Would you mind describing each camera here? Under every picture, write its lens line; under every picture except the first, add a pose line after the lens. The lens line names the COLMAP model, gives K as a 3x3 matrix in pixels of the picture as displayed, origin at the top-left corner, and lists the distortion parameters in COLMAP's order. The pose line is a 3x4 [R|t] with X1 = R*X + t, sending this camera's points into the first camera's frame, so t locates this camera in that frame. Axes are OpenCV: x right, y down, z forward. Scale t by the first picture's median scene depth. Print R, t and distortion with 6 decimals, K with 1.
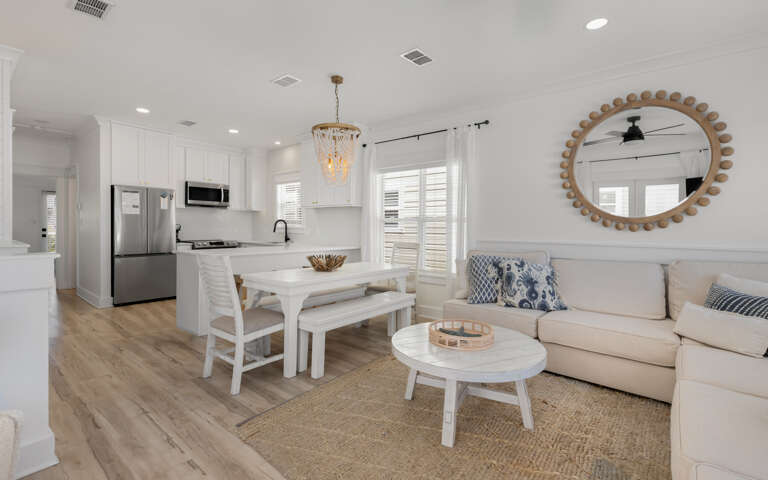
lens RADIAL K [[348.3, 0, 380.8], [0, 348.3, 228.0], [0, 0, 1]] dist [-0.002398, 0.000406]
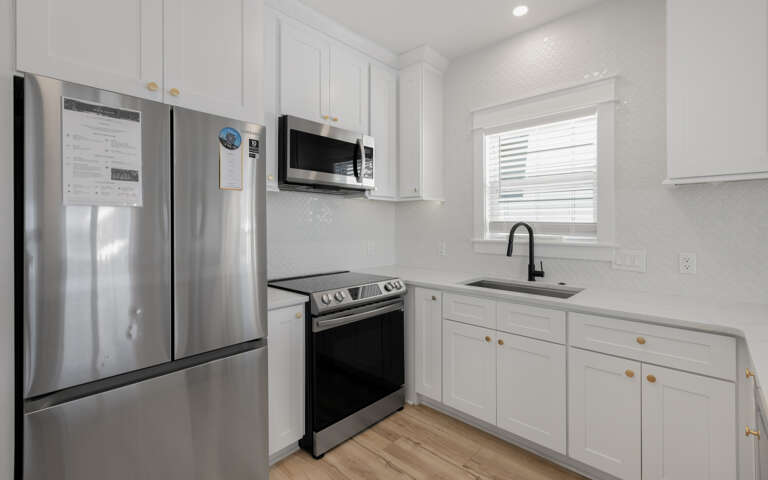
lens RADIAL K [[348.3, 0, 379.7], [0, 348.3, 222.4], [0, 0, 1]] dist [-0.002398, 0.000406]
pose [[0.996833, -0.007585, -0.079165, -0.437948], [0.006752, 0.999919, -0.010787, -0.021800], [0.079241, 0.010218, 0.996803, 0.663614]]
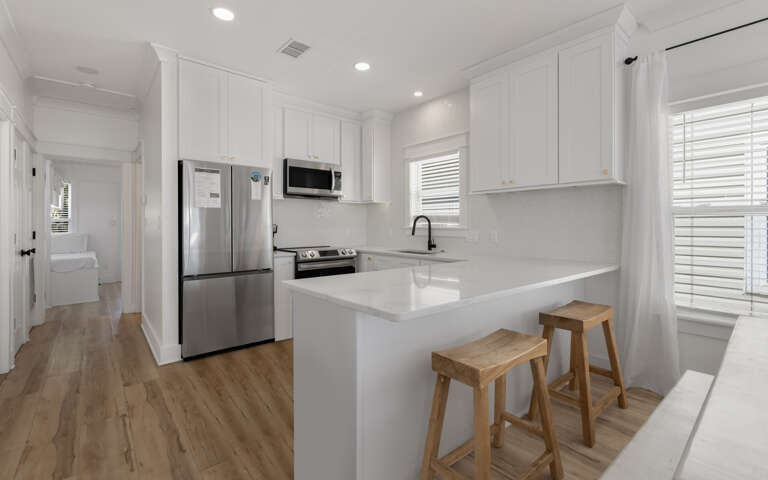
lens RADIAL K [[348.3, 0, 379.8], [0, 348.3, 224.0], [0, 0, 1]] dist [-0.002398, 0.000406]
pose [[0.982689, -0.007780, -0.185102, -0.263307], [0.006436, 0.999948, -0.007859, -0.003992], [0.185153, 0.006532, 0.982688, 0.388396]]
